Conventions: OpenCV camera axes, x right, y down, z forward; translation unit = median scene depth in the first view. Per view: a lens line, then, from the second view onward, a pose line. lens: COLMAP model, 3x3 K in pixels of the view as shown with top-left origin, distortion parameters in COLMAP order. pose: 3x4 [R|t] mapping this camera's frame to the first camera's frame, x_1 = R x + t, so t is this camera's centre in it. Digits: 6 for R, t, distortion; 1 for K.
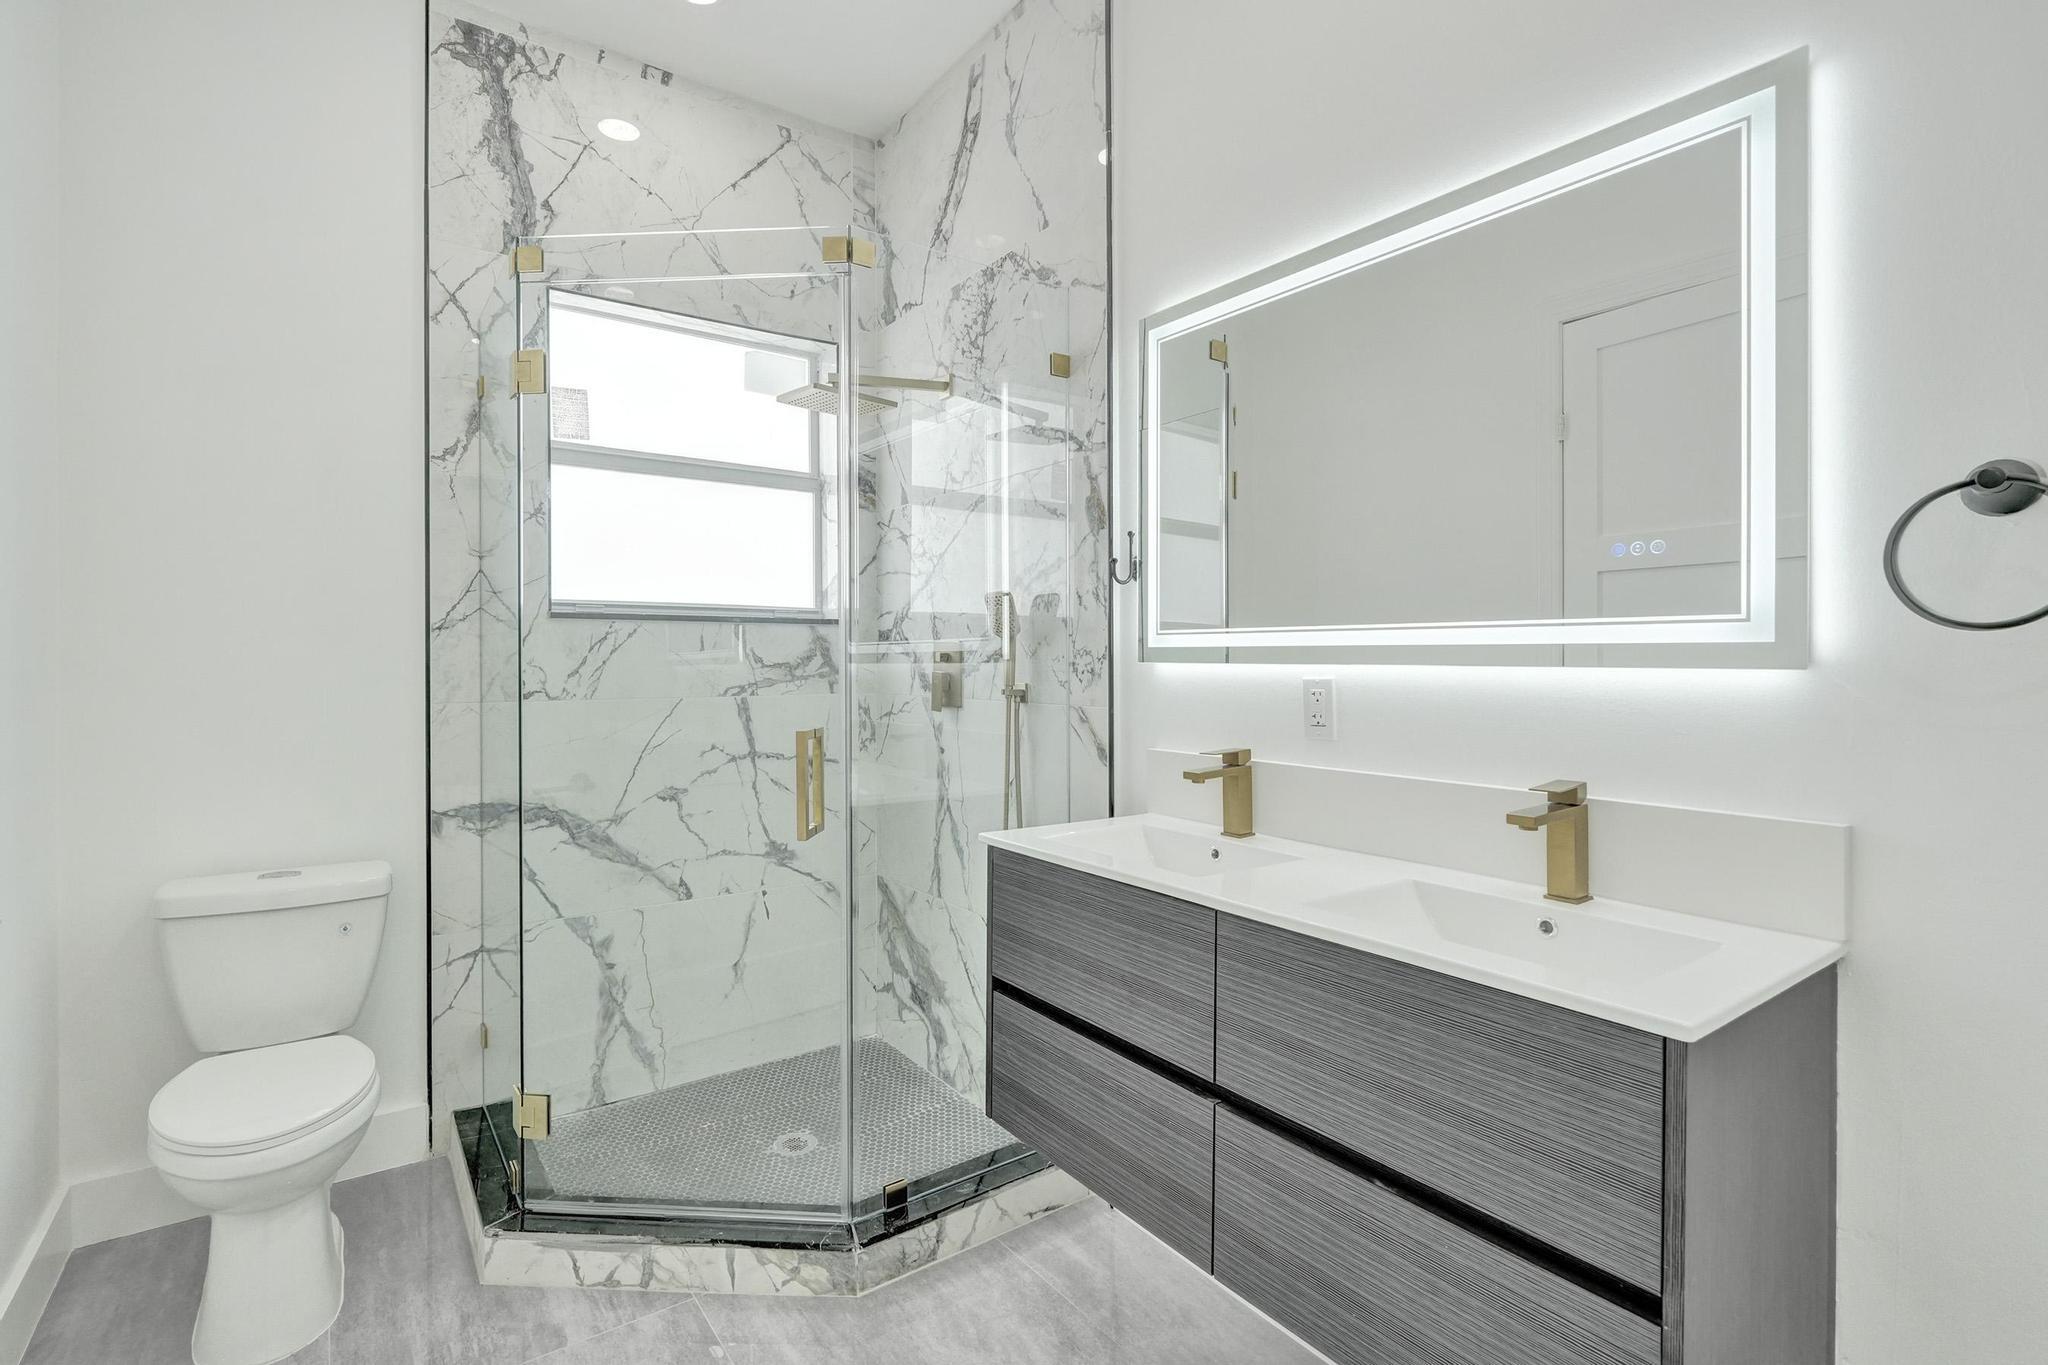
lens RADIAL K [[979.8, 0, 1029.1], [0, 979.8, 655.9], [0, 0, 1]] dist [0.000084, -0.000217]
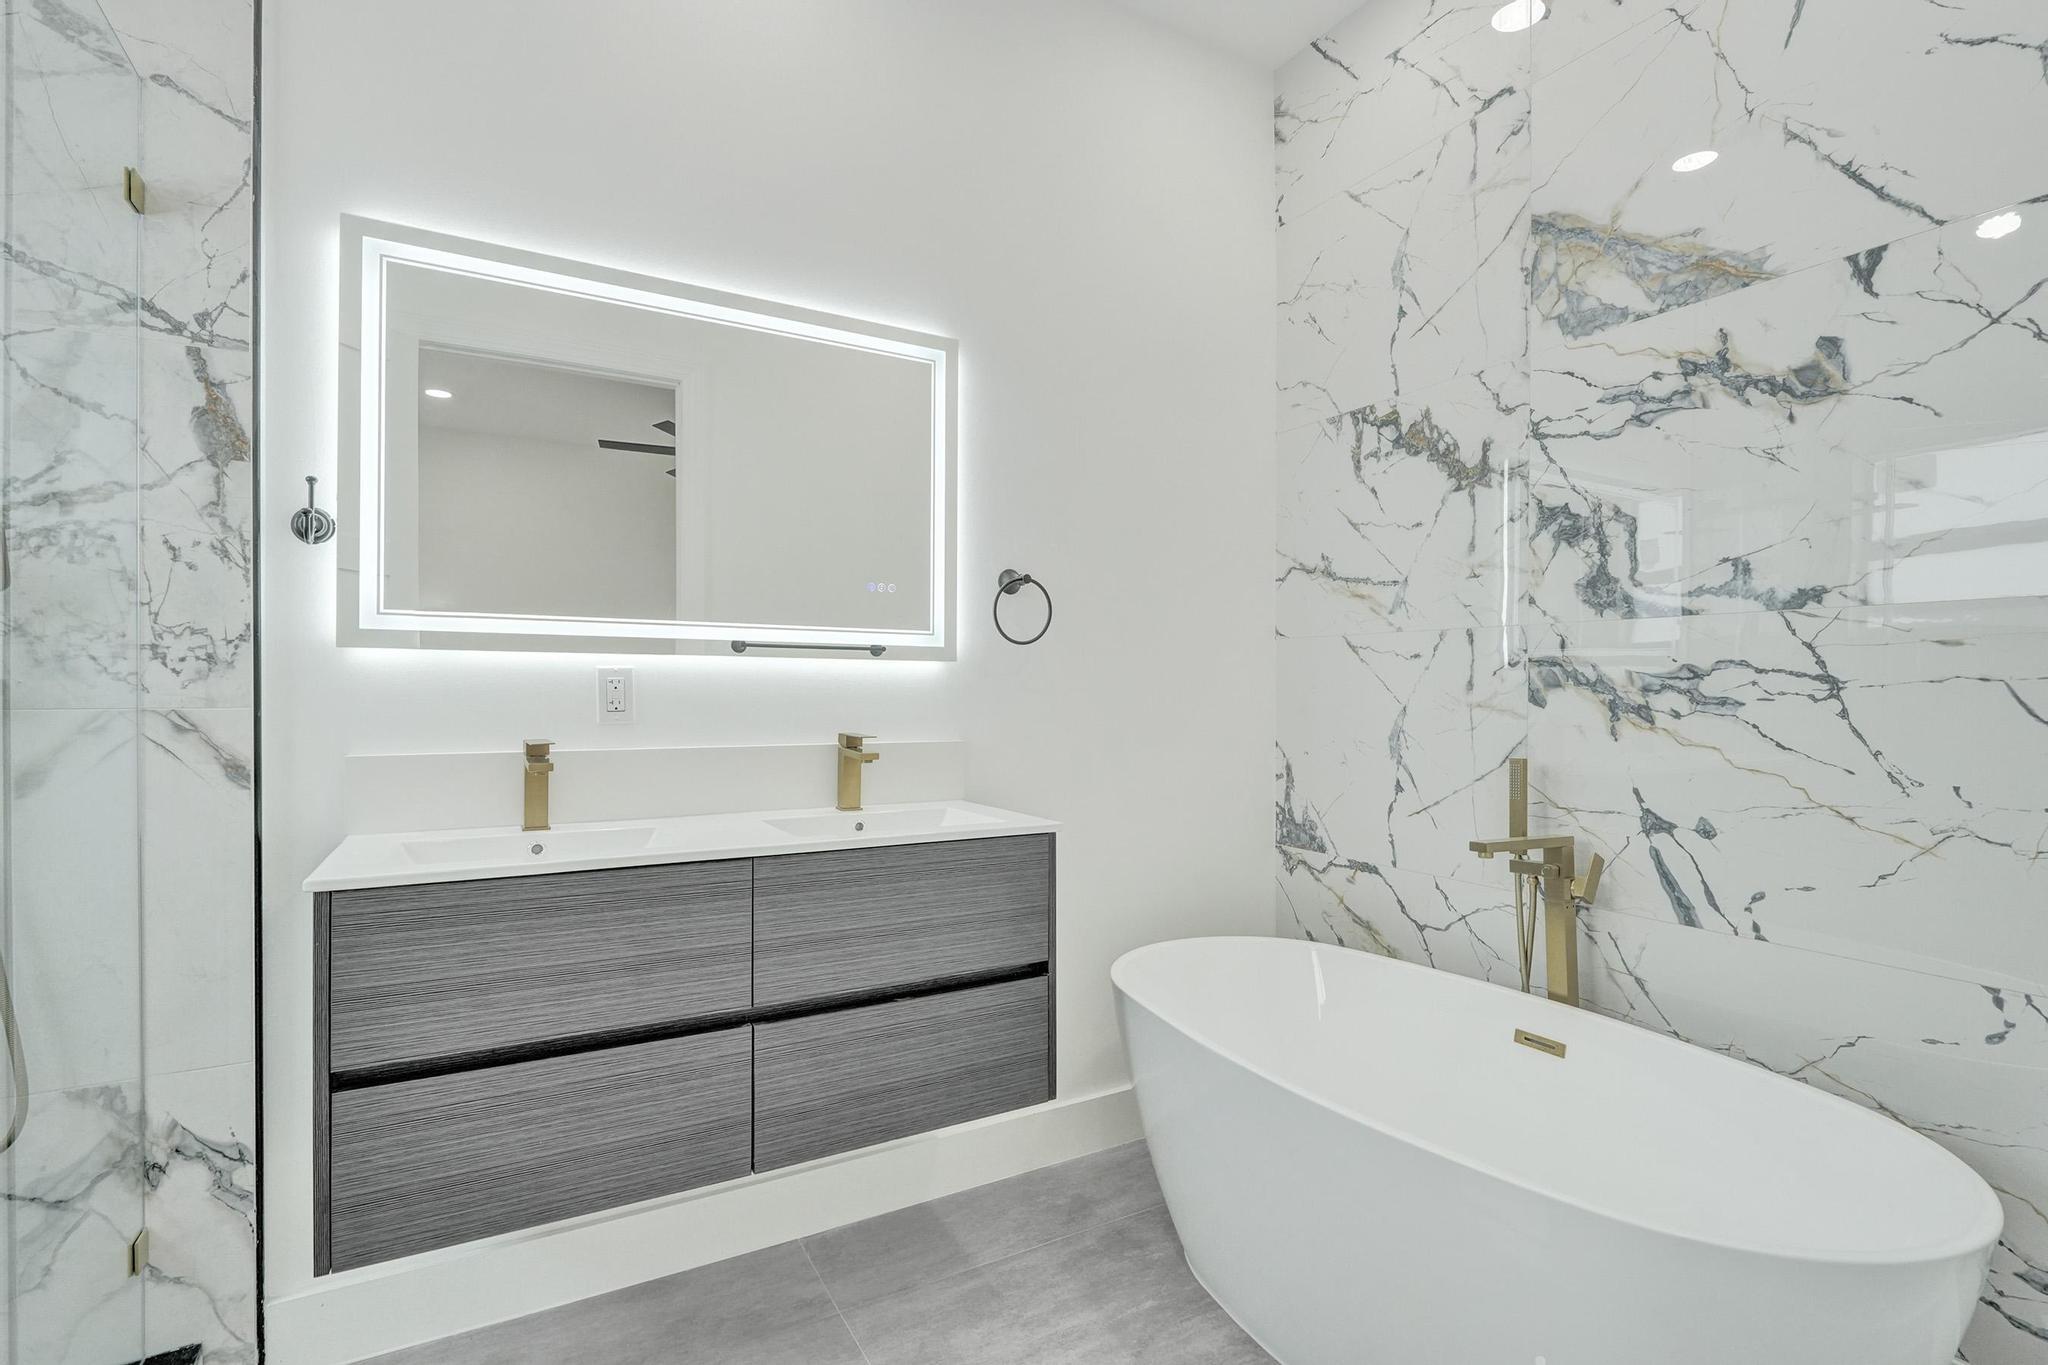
lens RADIAL K [[960.8, 0, 1025.5], [0, 960.8, 691.1], [0, 0, 1]] dist [-0.002201, -0.000568]
pose [[0.100204, -0.002304, 0.994964, -0.477441], [-0.005401, 0.999981, 0.002859, 0.029155], [-0.994952, -0.005661, 0.100190, 0.297034]]
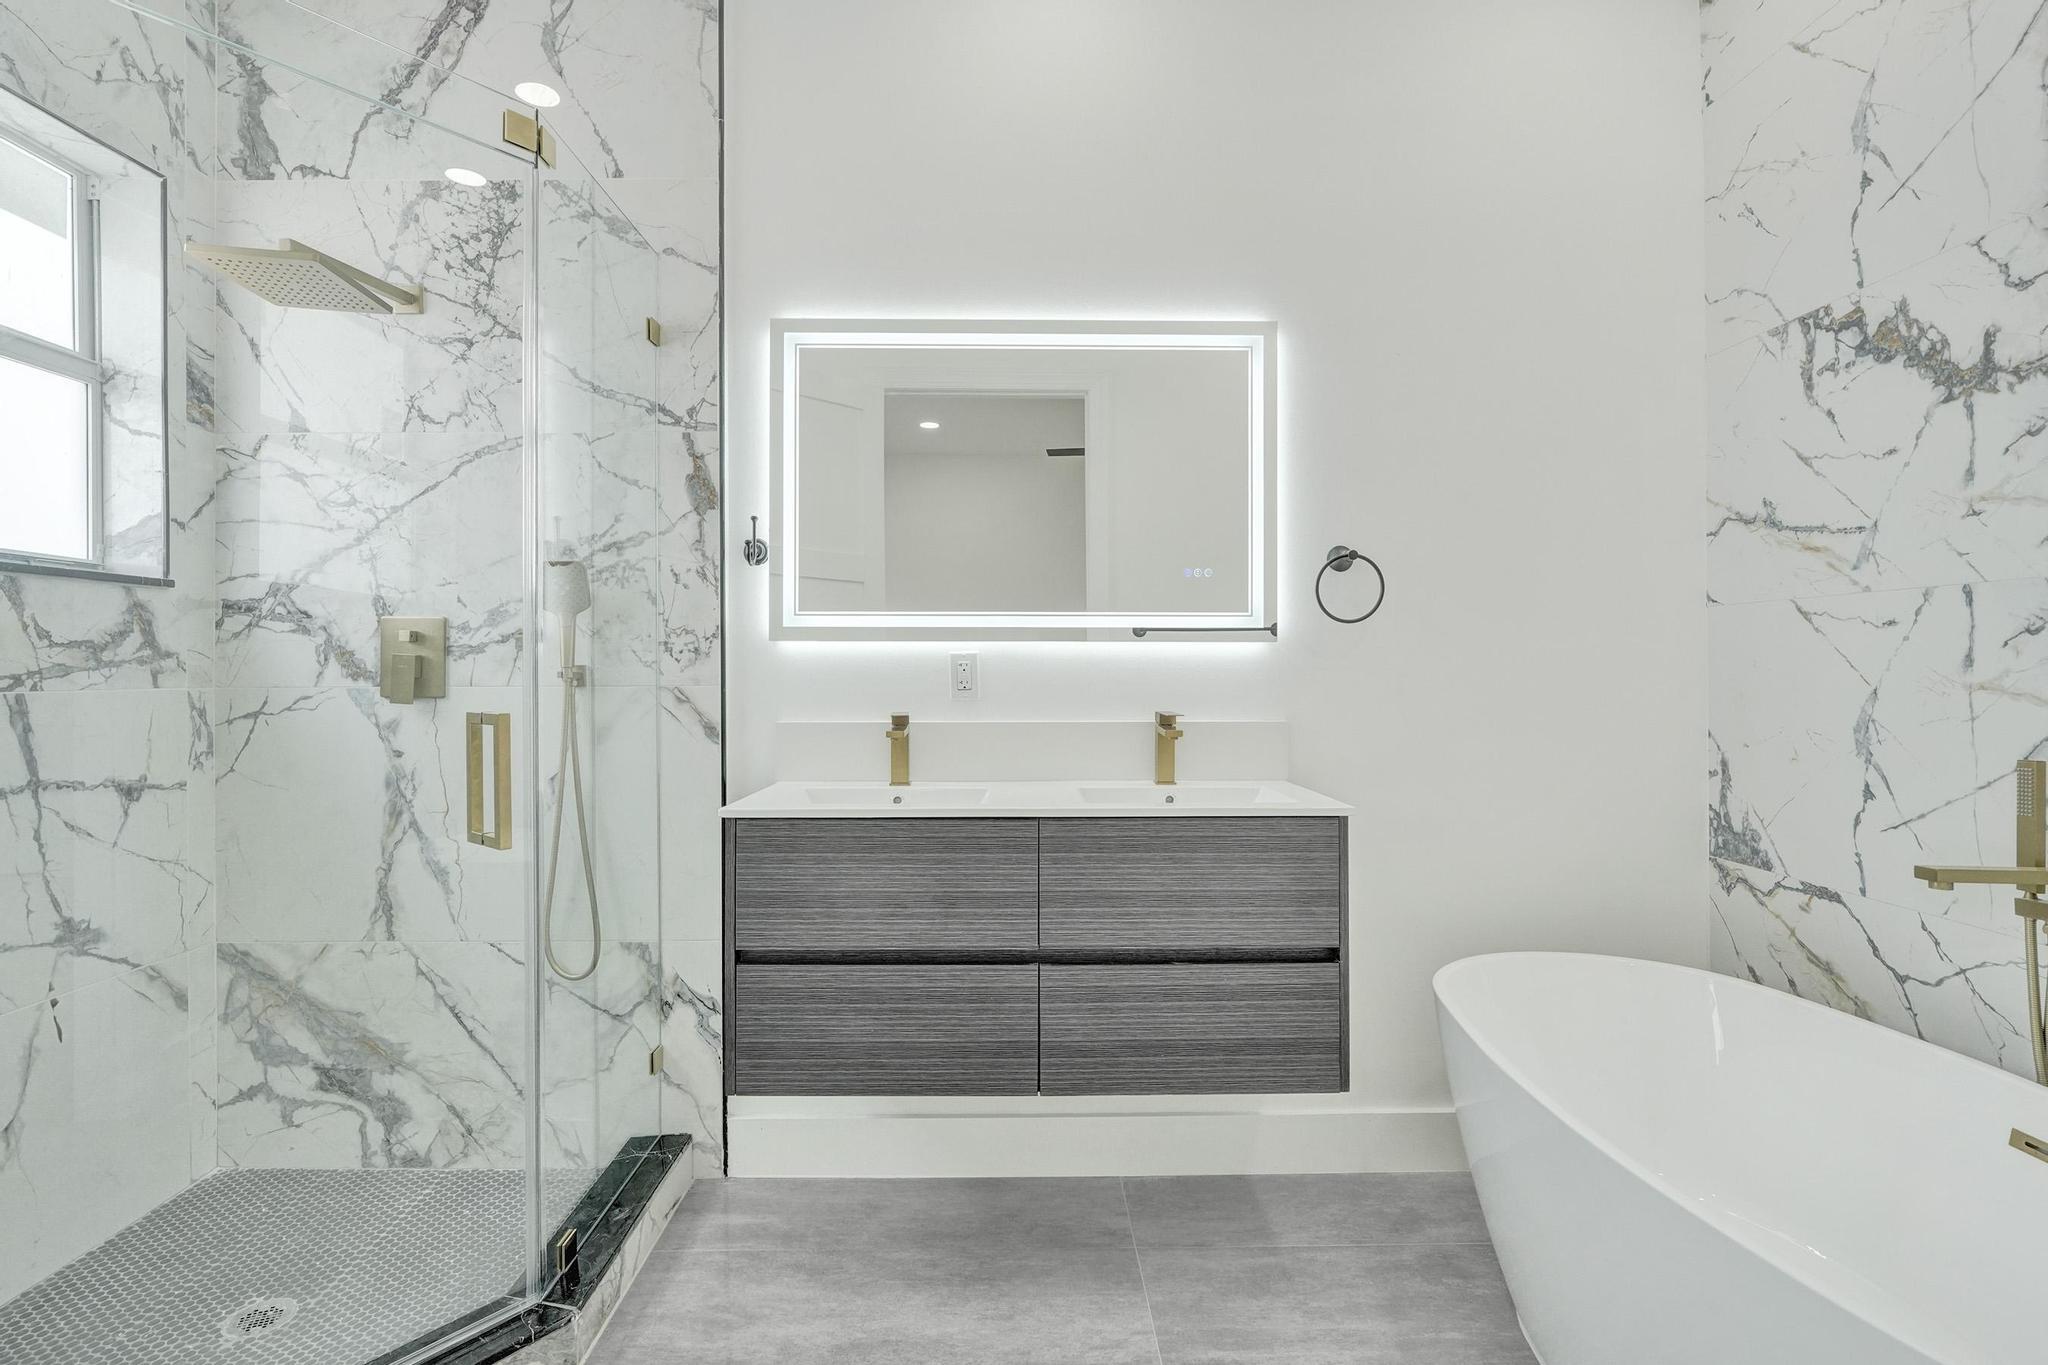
lens RADIAL K [[975.7, 0, 1025.5], [0, 975.7, 666.2], [0, 0, 1]] dist [-0.000265, 0.000641]
pose [[0.569449, 0.001369, 0.822025, -0.476220], [0.000840, 0.999997, -0.002247, 0.029136], [-0.822026, 0.001970, 0.569446, 0.136732]]
